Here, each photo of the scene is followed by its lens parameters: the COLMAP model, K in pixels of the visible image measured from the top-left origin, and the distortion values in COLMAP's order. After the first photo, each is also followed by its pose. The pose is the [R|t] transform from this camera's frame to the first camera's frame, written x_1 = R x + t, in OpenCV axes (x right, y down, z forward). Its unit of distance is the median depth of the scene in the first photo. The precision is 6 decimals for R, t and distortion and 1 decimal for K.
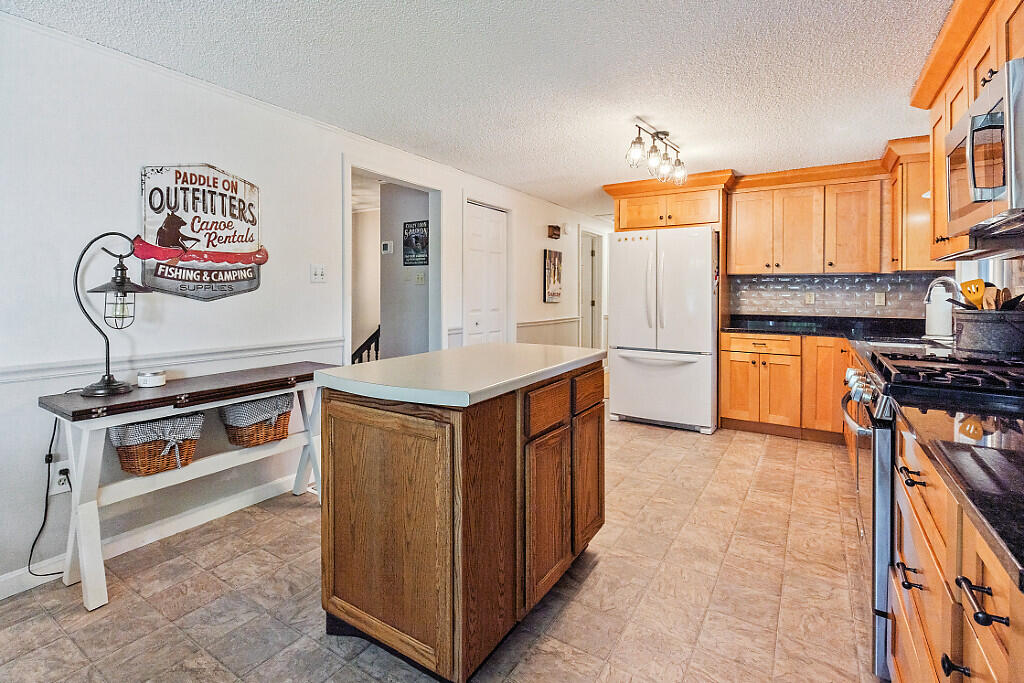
lens RADIAL K [[478.1, 0, 500.6], [0, 478.1, 297.0], [0, 0, 1]] dist [0.002384, -0.001850]
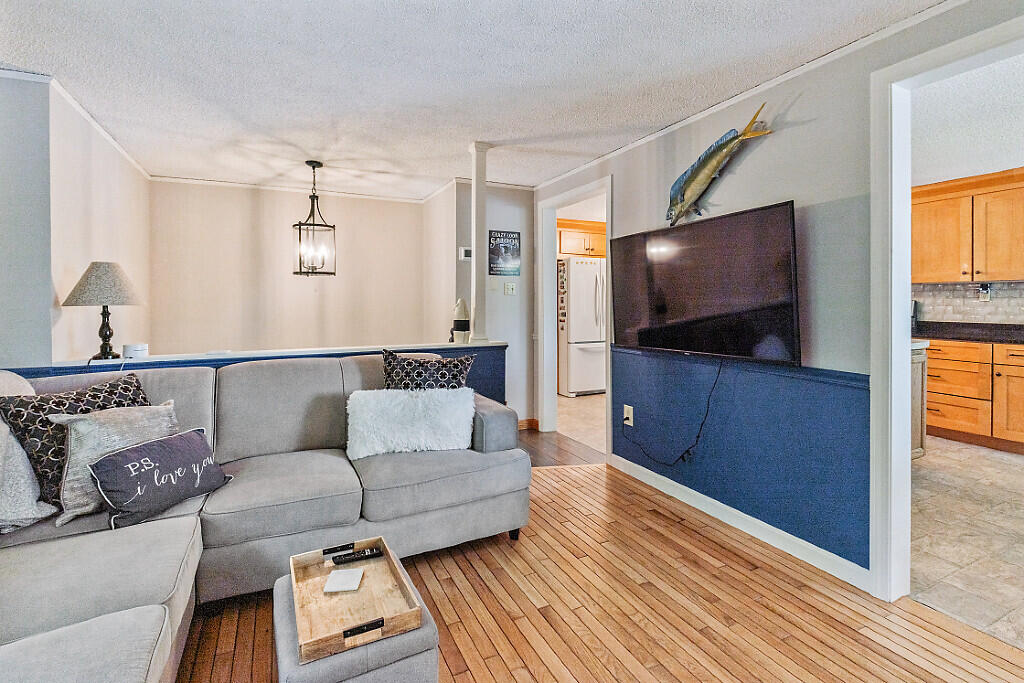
lens RADIAL K [[478.1, 0, 512.3], [0, 478.1, 305.1], [0, 0, 1]] dist [0.002384, -0.001850]
pose [[0.500787, -0.011098, 0.865500, -2.069874], [0.010962, 0.999919, 0.006479, -0.021947], [-0.865501, 0.006243, 0.500868, 0.985989]]
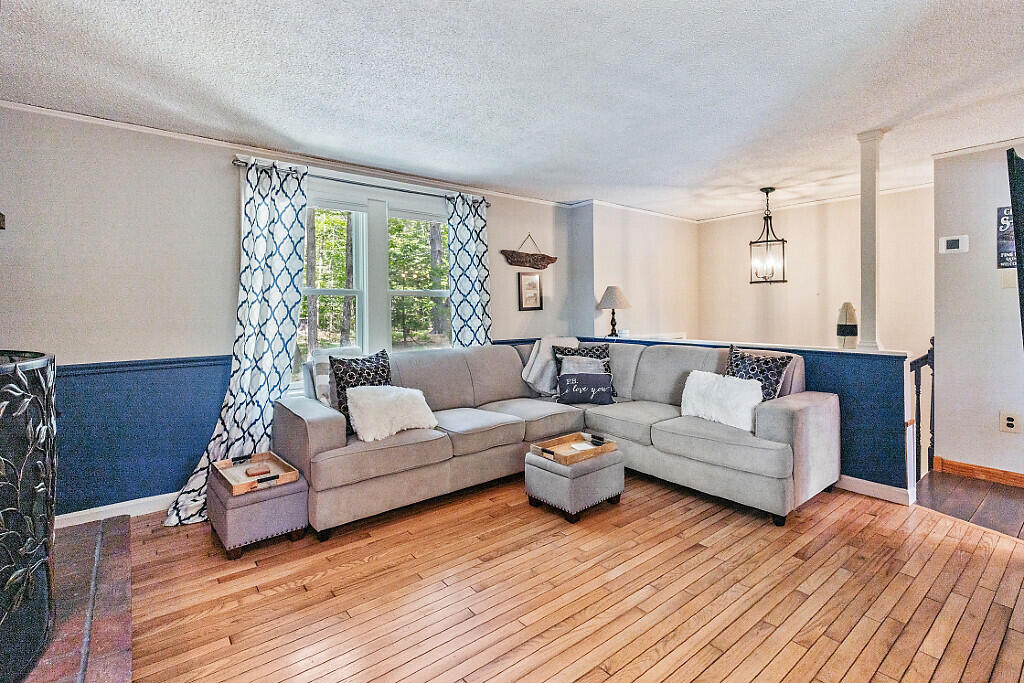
lens RADIAL K [[478.1, 0, 493.7], [0, 478.1, 311.8], [0, 0, 1]] dist [0.002384, -0.001850]
pose [[0.944646, -0.007591, -0.328004, -1.388984], [0.007048, 0.999971, -0.002845, -0.008585], [0.328016, 0.000376, 0.944672, 0.172848]]
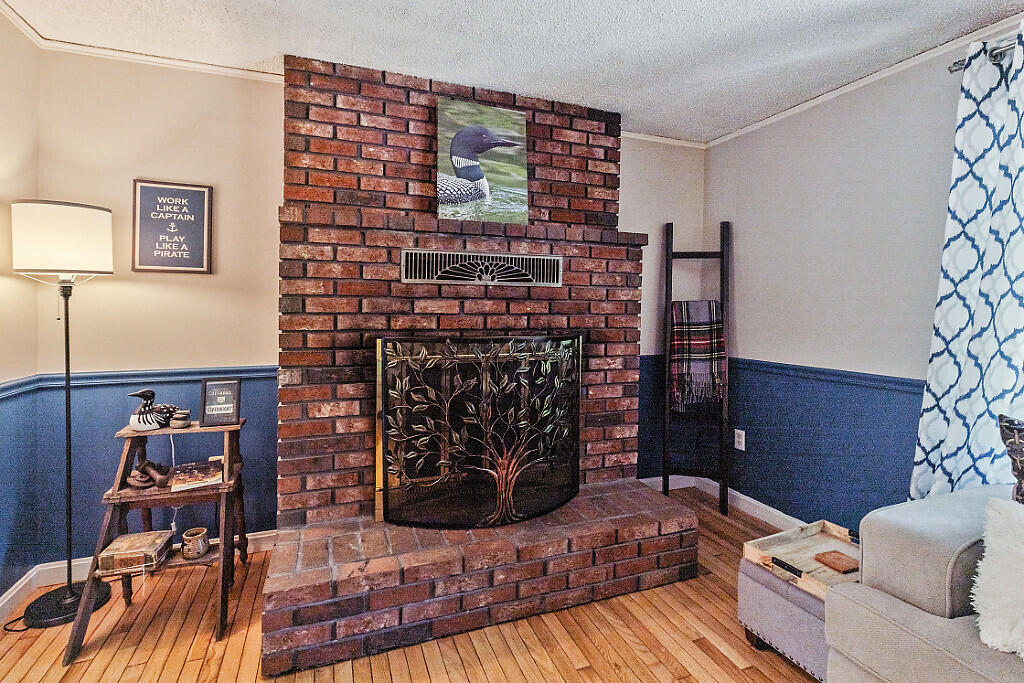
lens RADIAL K [[478.1, 0, 497.7], [0, 478.1, 313.7], [0, 0, 1]] dist [0.002384, -0.001850]
pose [[-0.591153, -0.001671, -0.806558, -1.399156], [-0.021279, 0.999682, 0.013525, -0.013205], [0.806279, 0.025158, -0.591001, 1.092690]]
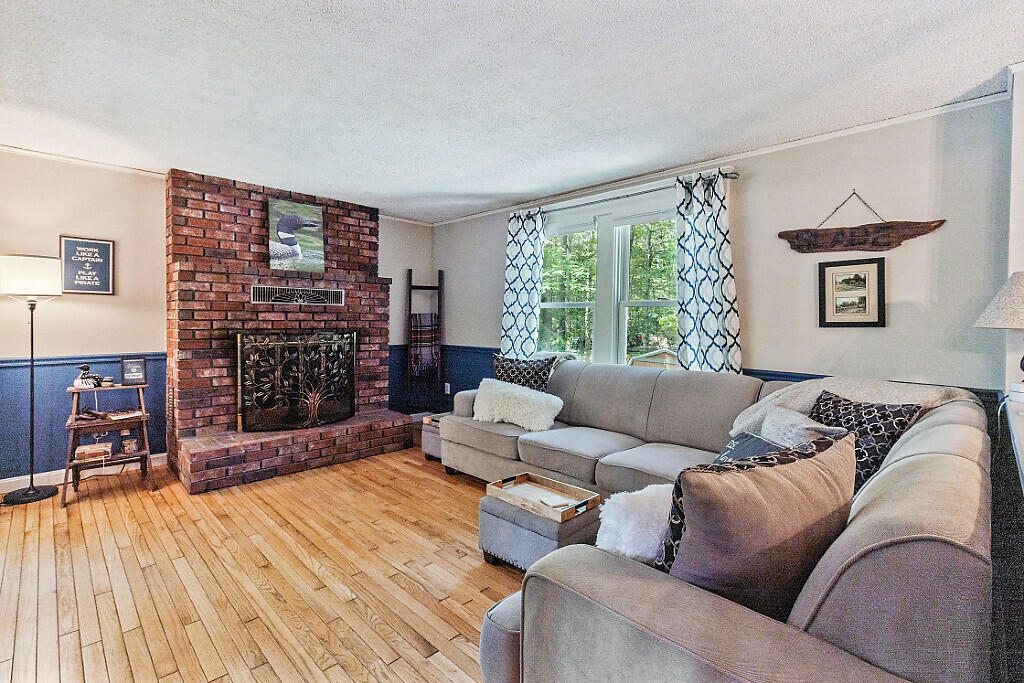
lens RADIAL K [[460.6, 0, 496.5], [0, 460.6, 335.3], [0, 0, 1]] dist [-0.002351, 0.000708]
pose [[-0.213985, 0.026100, -0.976488, -0.612985], [-0.023152, 0.999227, 0.031781, -0.015304], [0.976562, 0.029408, -0.213216, 1.603987]]
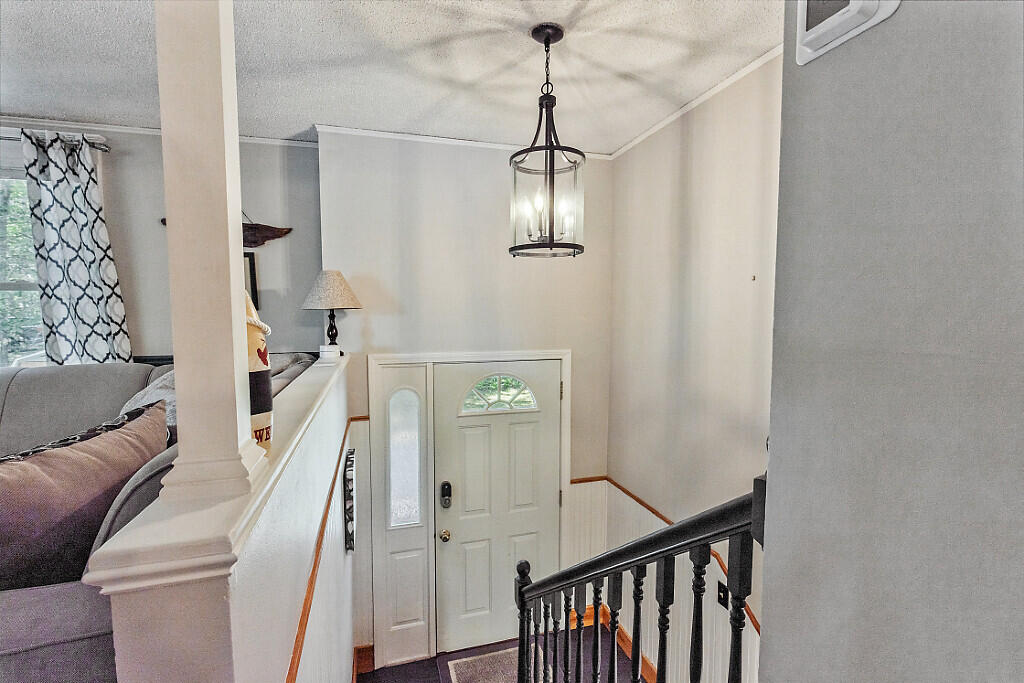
lens RADIAL K [[460.6, 0, 503.2], [0, 460.6, 341.9], [0, 0, 1]] dist [-0.002351, 0.000708]
pose [[0.755655, 0.041585, -0.653648, -0.461334], [-0.000043, 0.997986, 0.063442, -0.014493], [0.654970, -0.047912, 0.754135, 1.722084]]
